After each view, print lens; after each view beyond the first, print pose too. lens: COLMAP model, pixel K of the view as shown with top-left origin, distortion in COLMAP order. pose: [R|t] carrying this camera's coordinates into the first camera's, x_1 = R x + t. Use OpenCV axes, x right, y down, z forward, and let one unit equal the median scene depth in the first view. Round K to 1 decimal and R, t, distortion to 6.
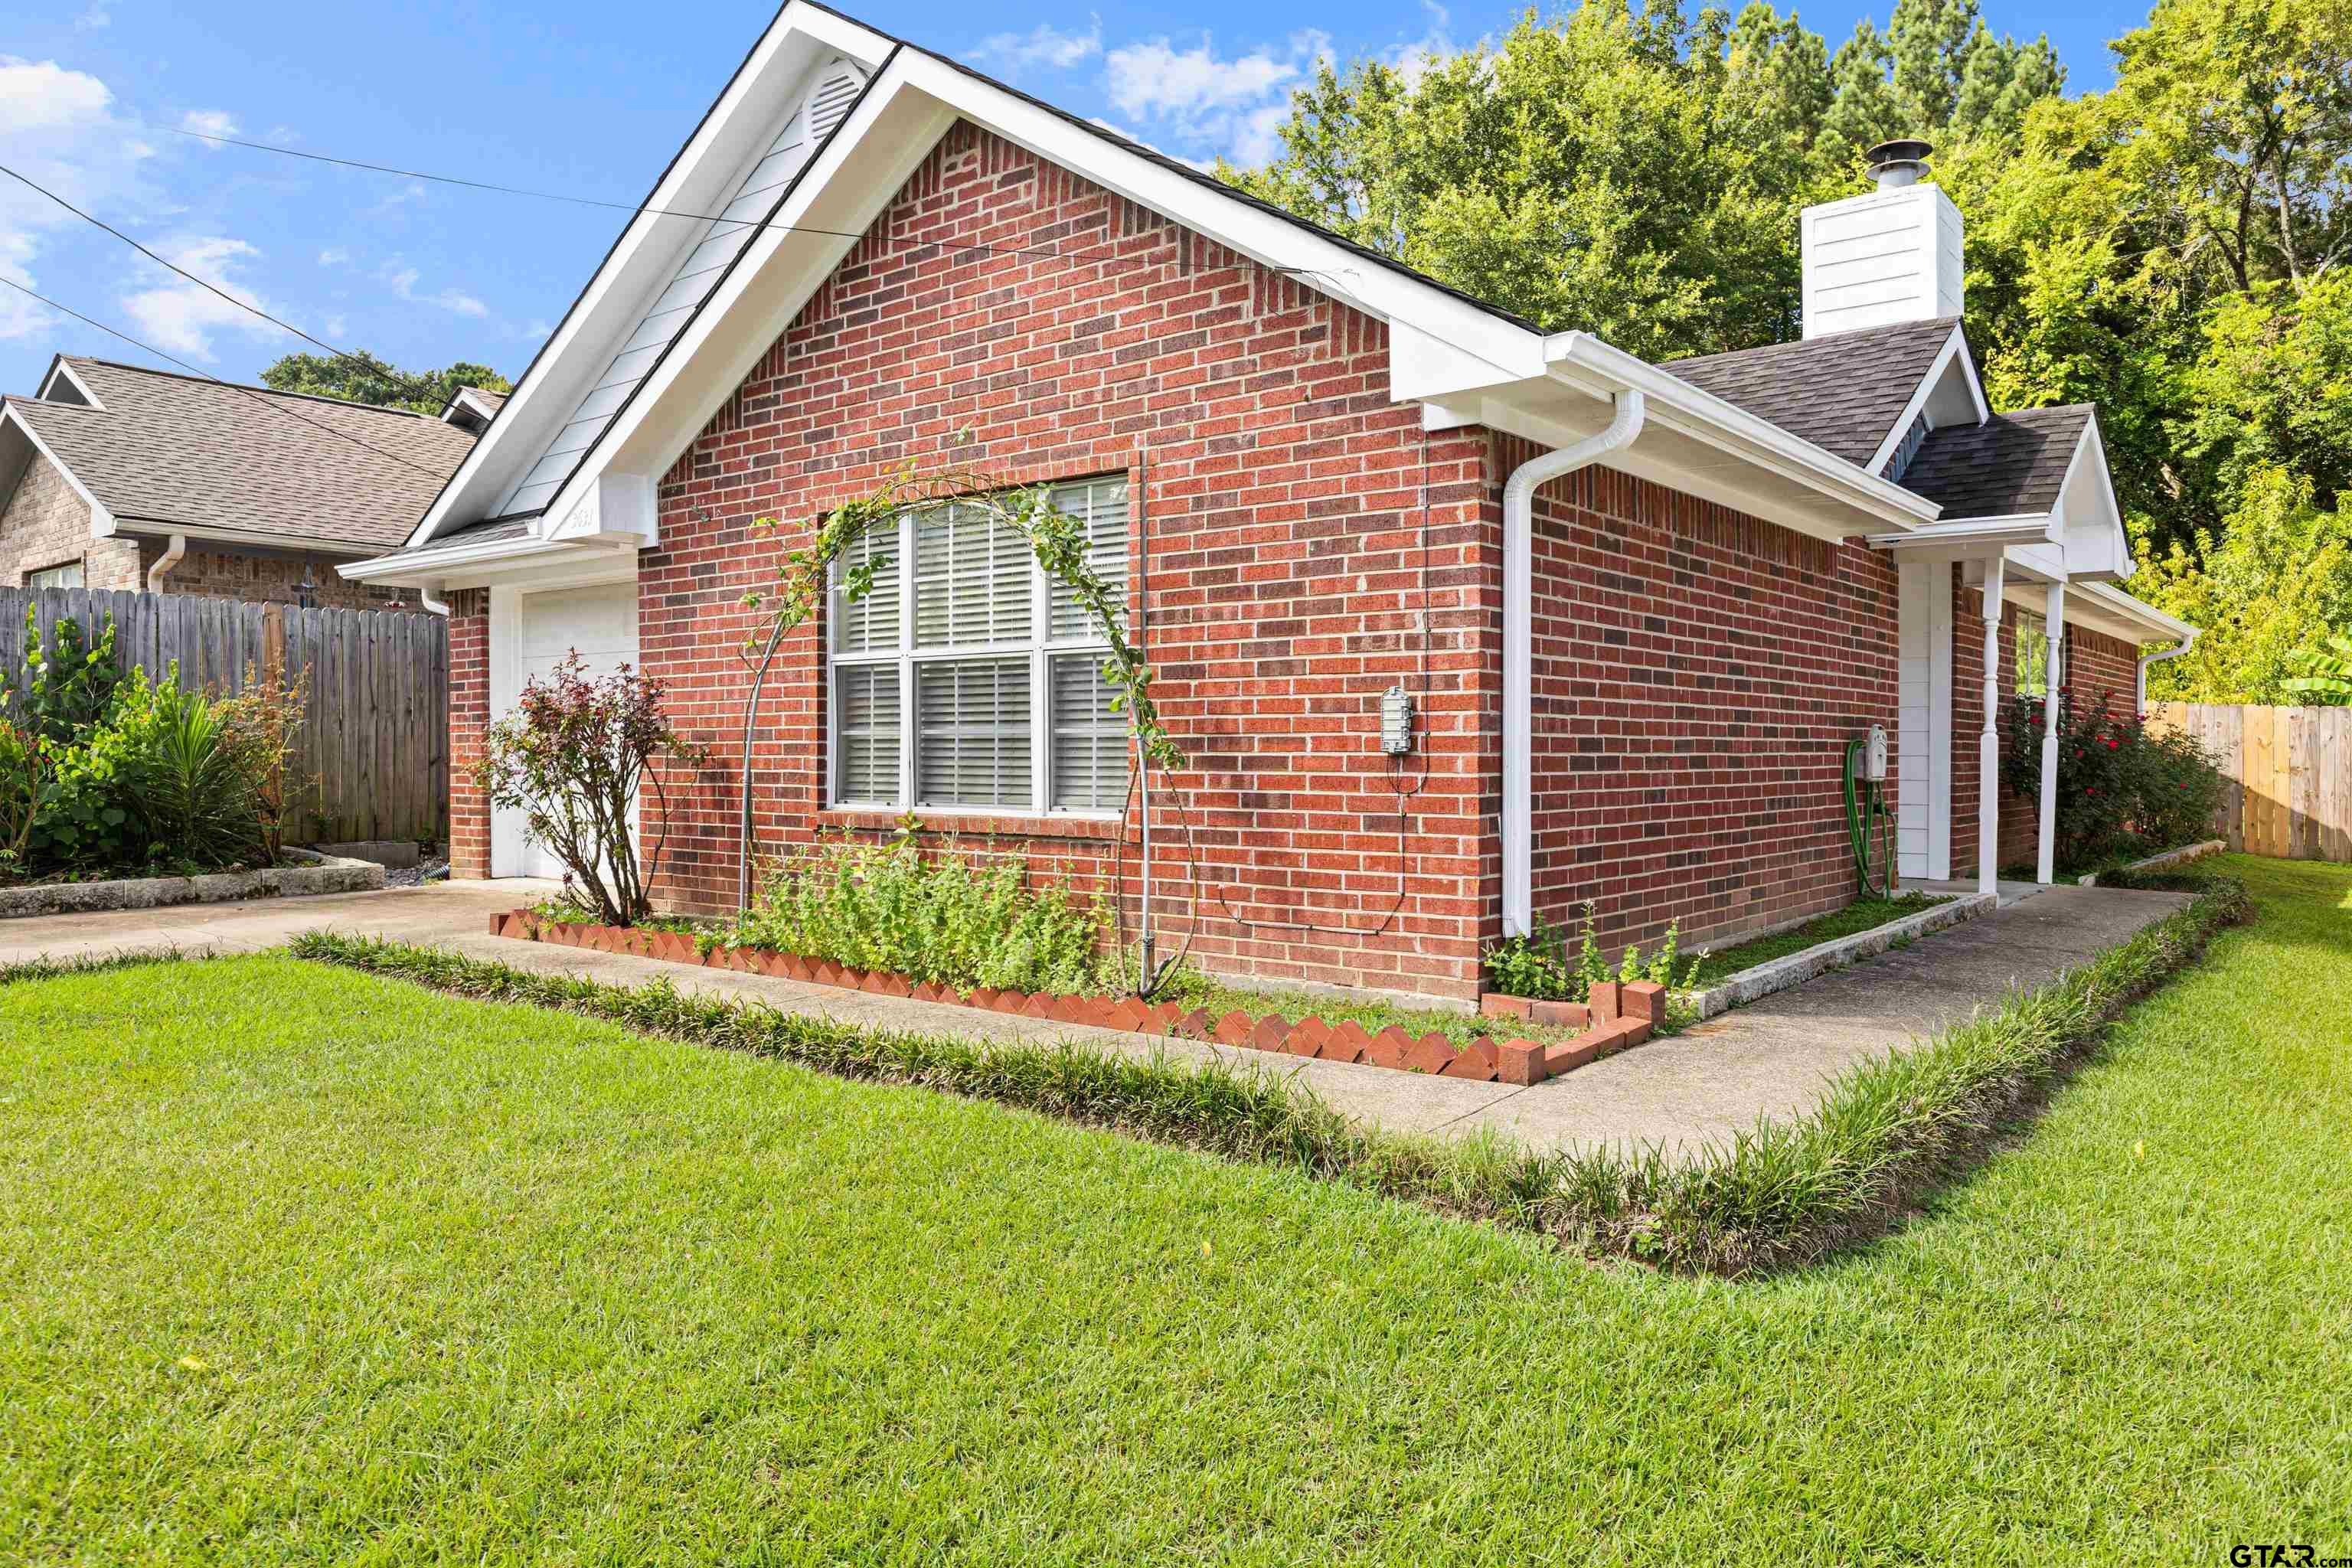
lens RADIAL K [[1608.5, 0, 1075.9], [0, 1608.5, 784.6], [0, 0, 1]] dist [-0.001593, -0.000100]
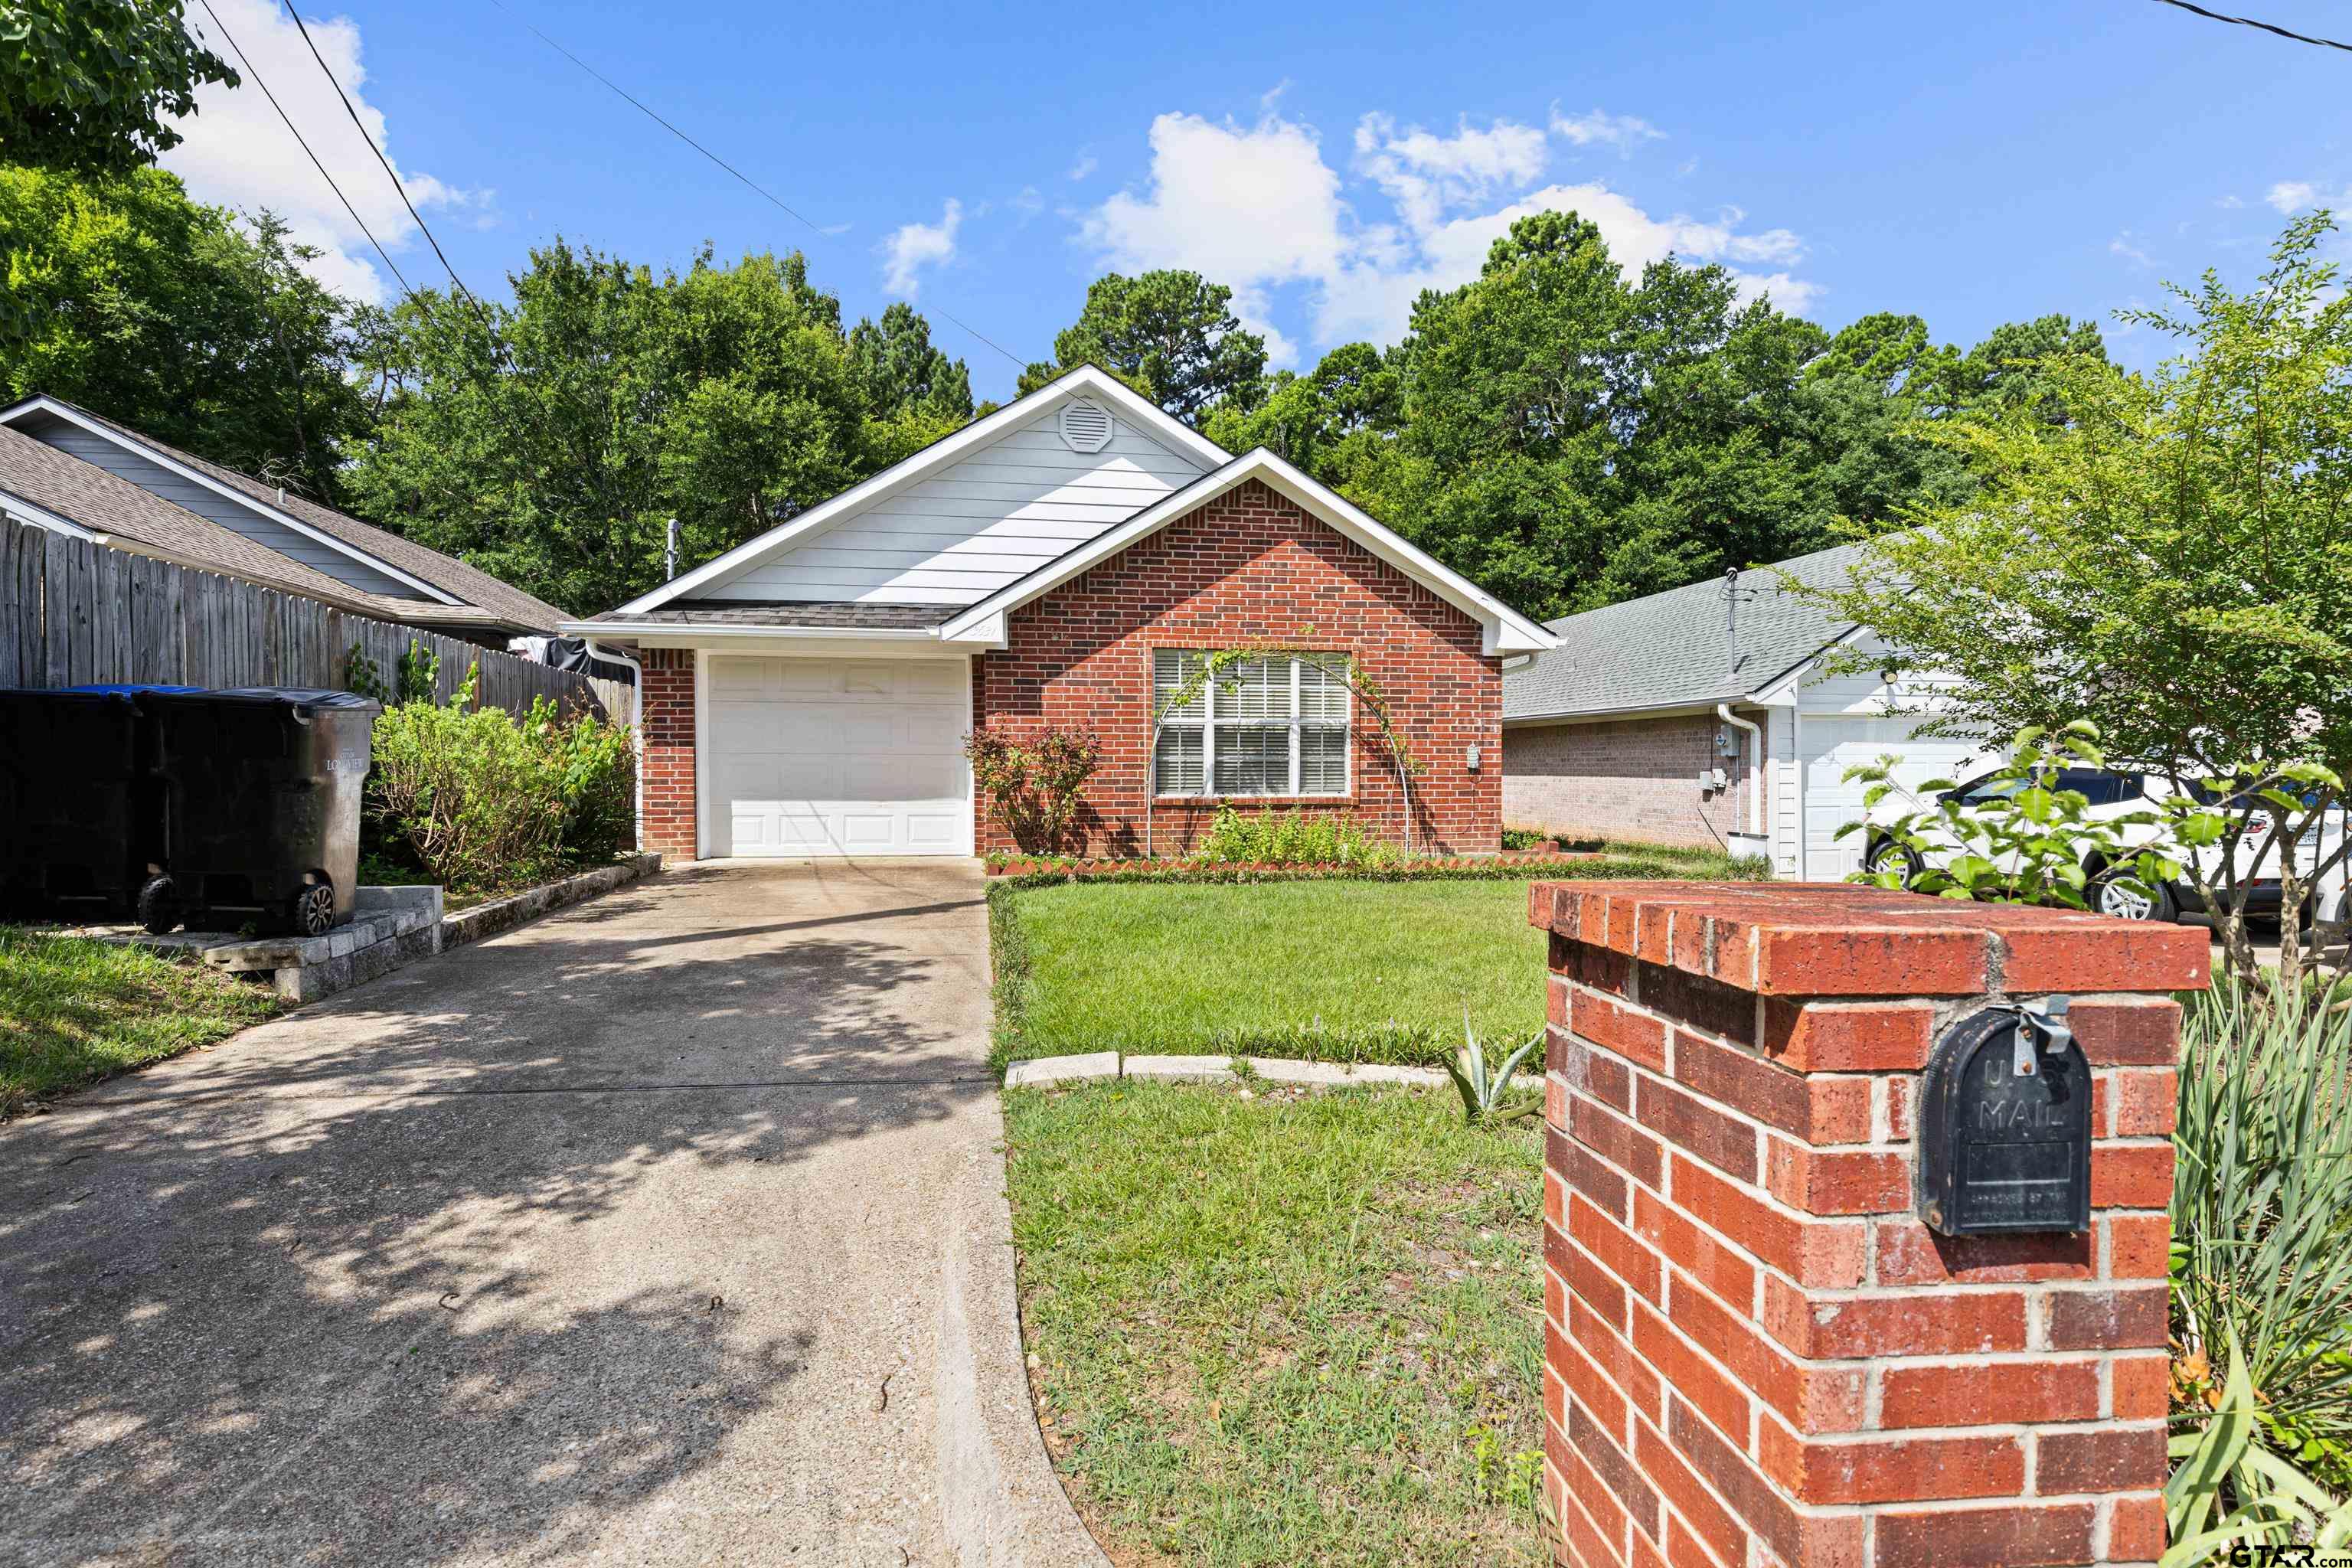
lens RADIAL K [[1132.7, 0, 1176.5], [0, 1132.7, 795.5], [0, 0, 1]] dist [-0.001800, -0.000885]
pose [[0.654411, -0.021892, 0.755822, -1.526682], [0.015341, 0.999759, 0.015674, -0.010138], [-0.755983, 0.001338, 0.654590, 0.086137]]
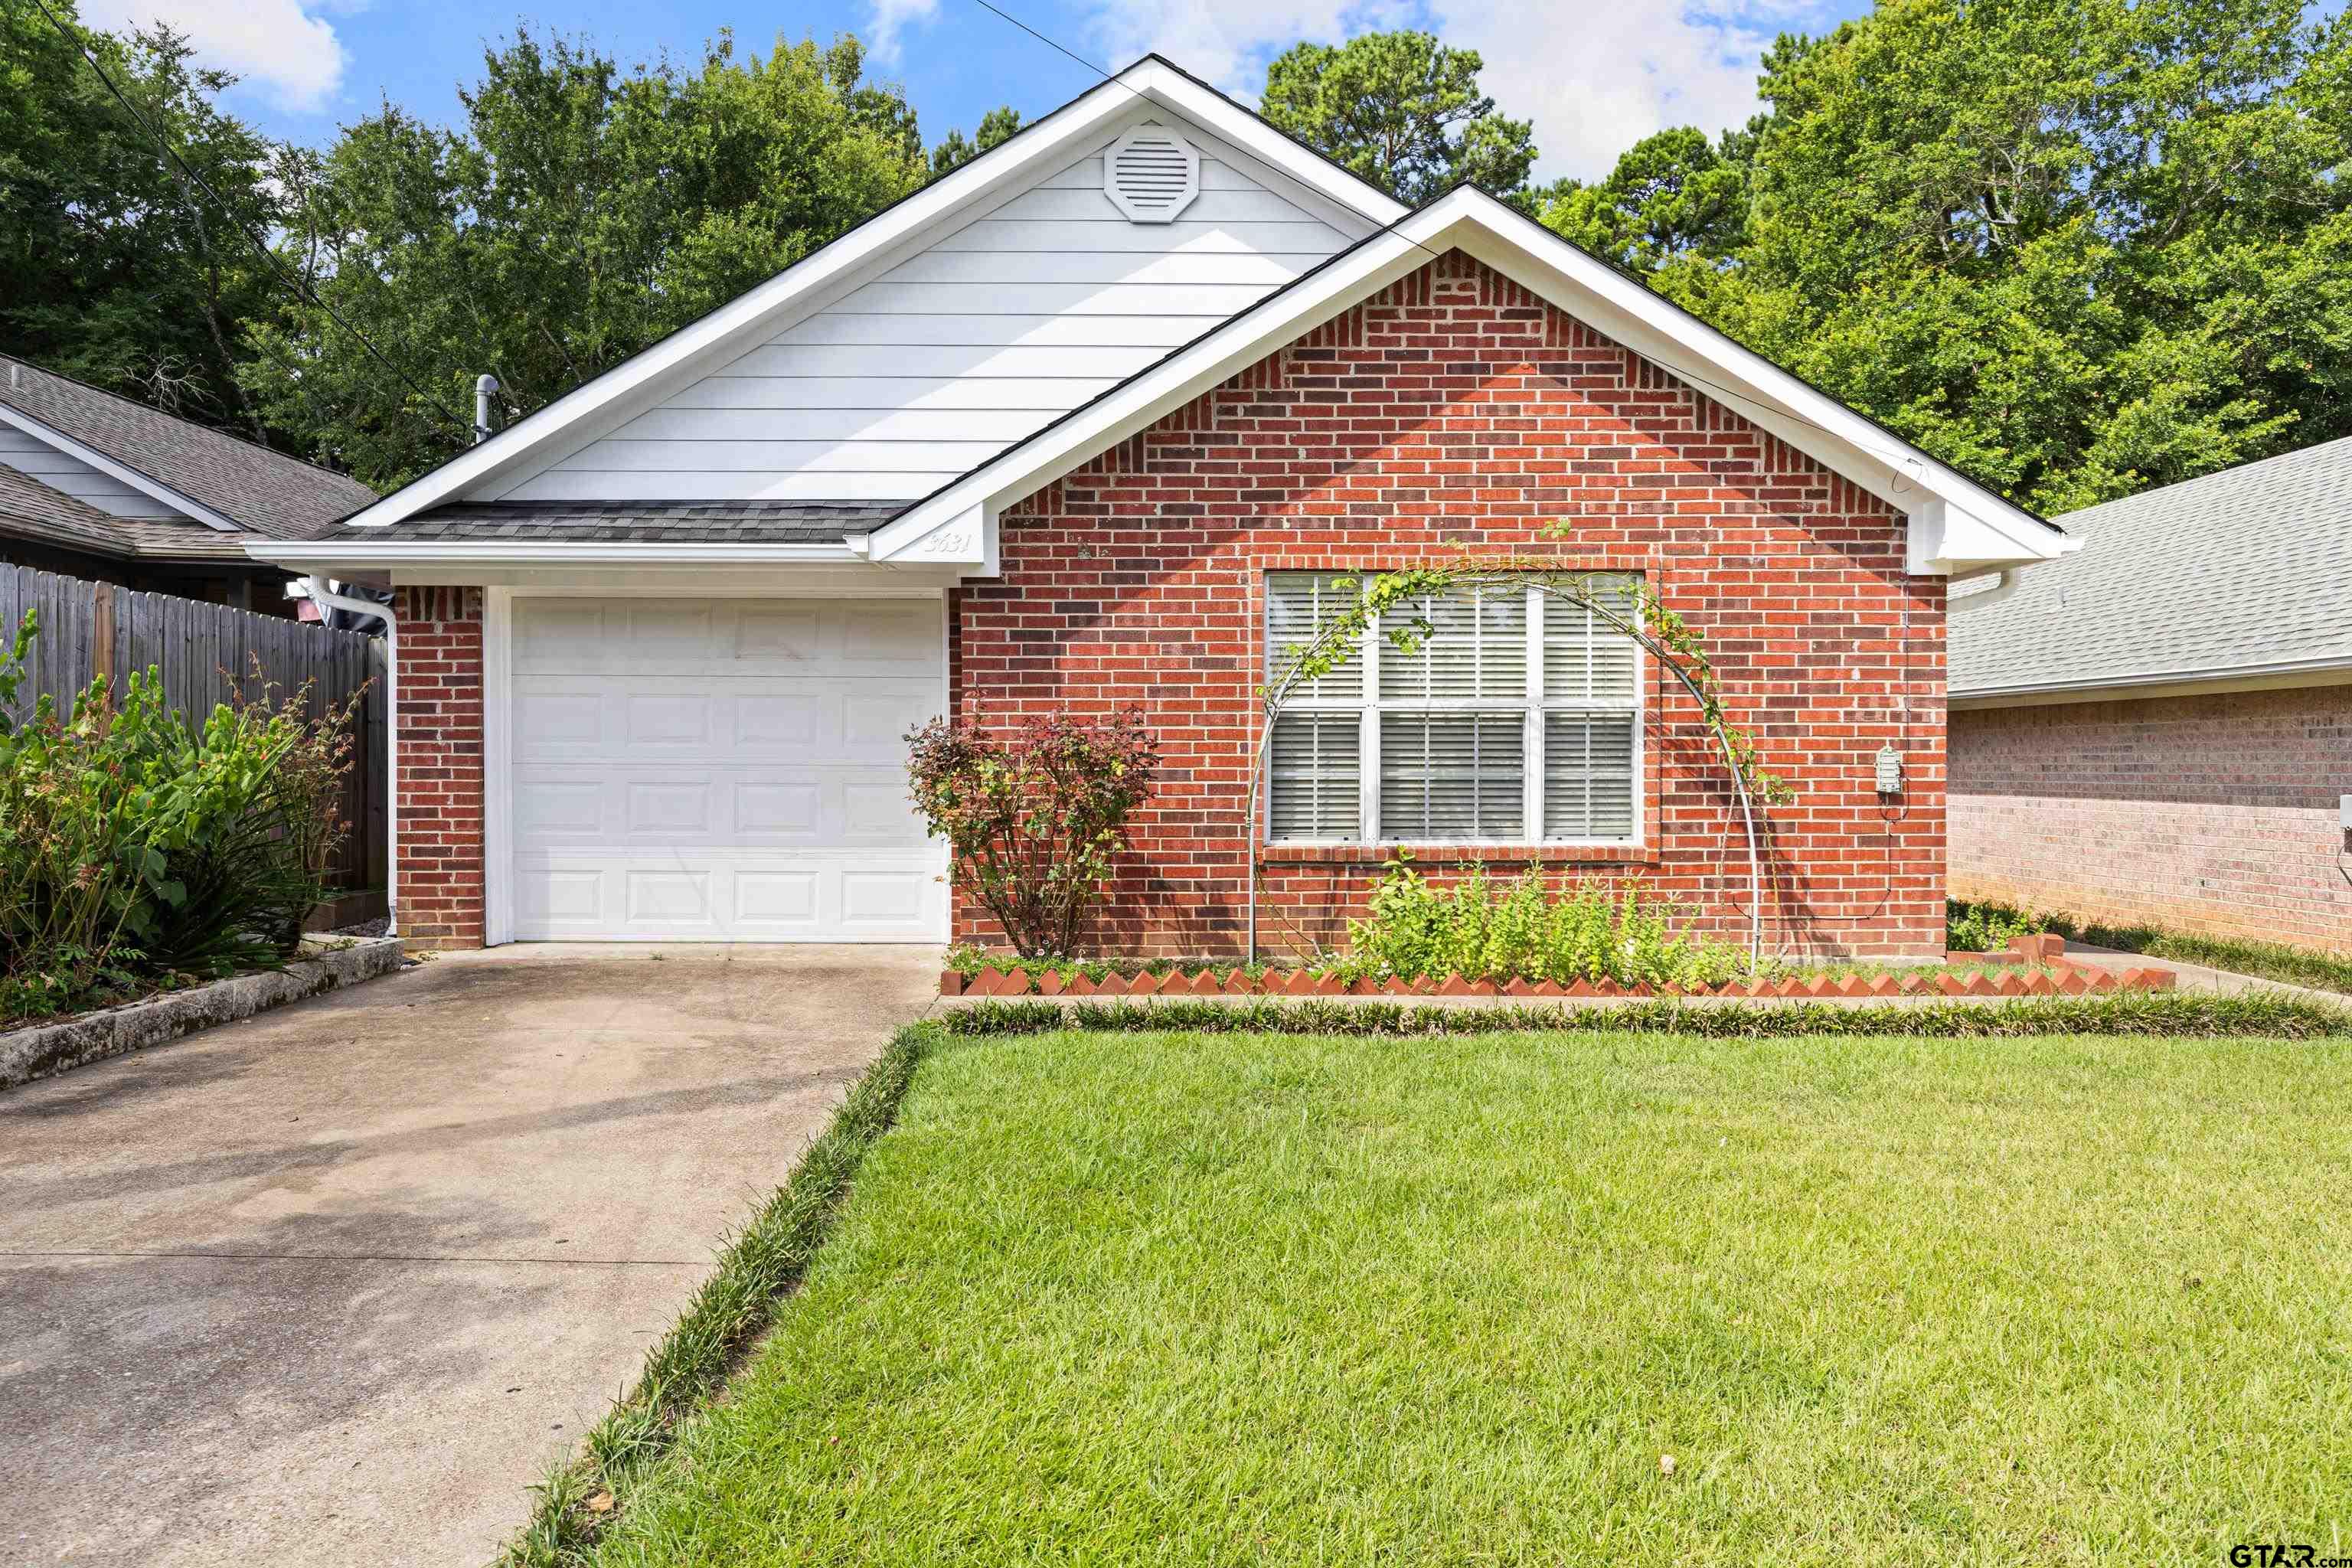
lens RADIAL K [[1594.5, 0, 1176.0], [0, 1594.5, 784.0], [0, 0, 1]] dist [-0.004328, -0.000246]
pose [[0.759093, -0.010699, 0.650894, -1.142112], [0.013888, 0.999904, 0.000238, -0.034045], [-0.650834, 0.008859, 0.759168, 0.300929]]
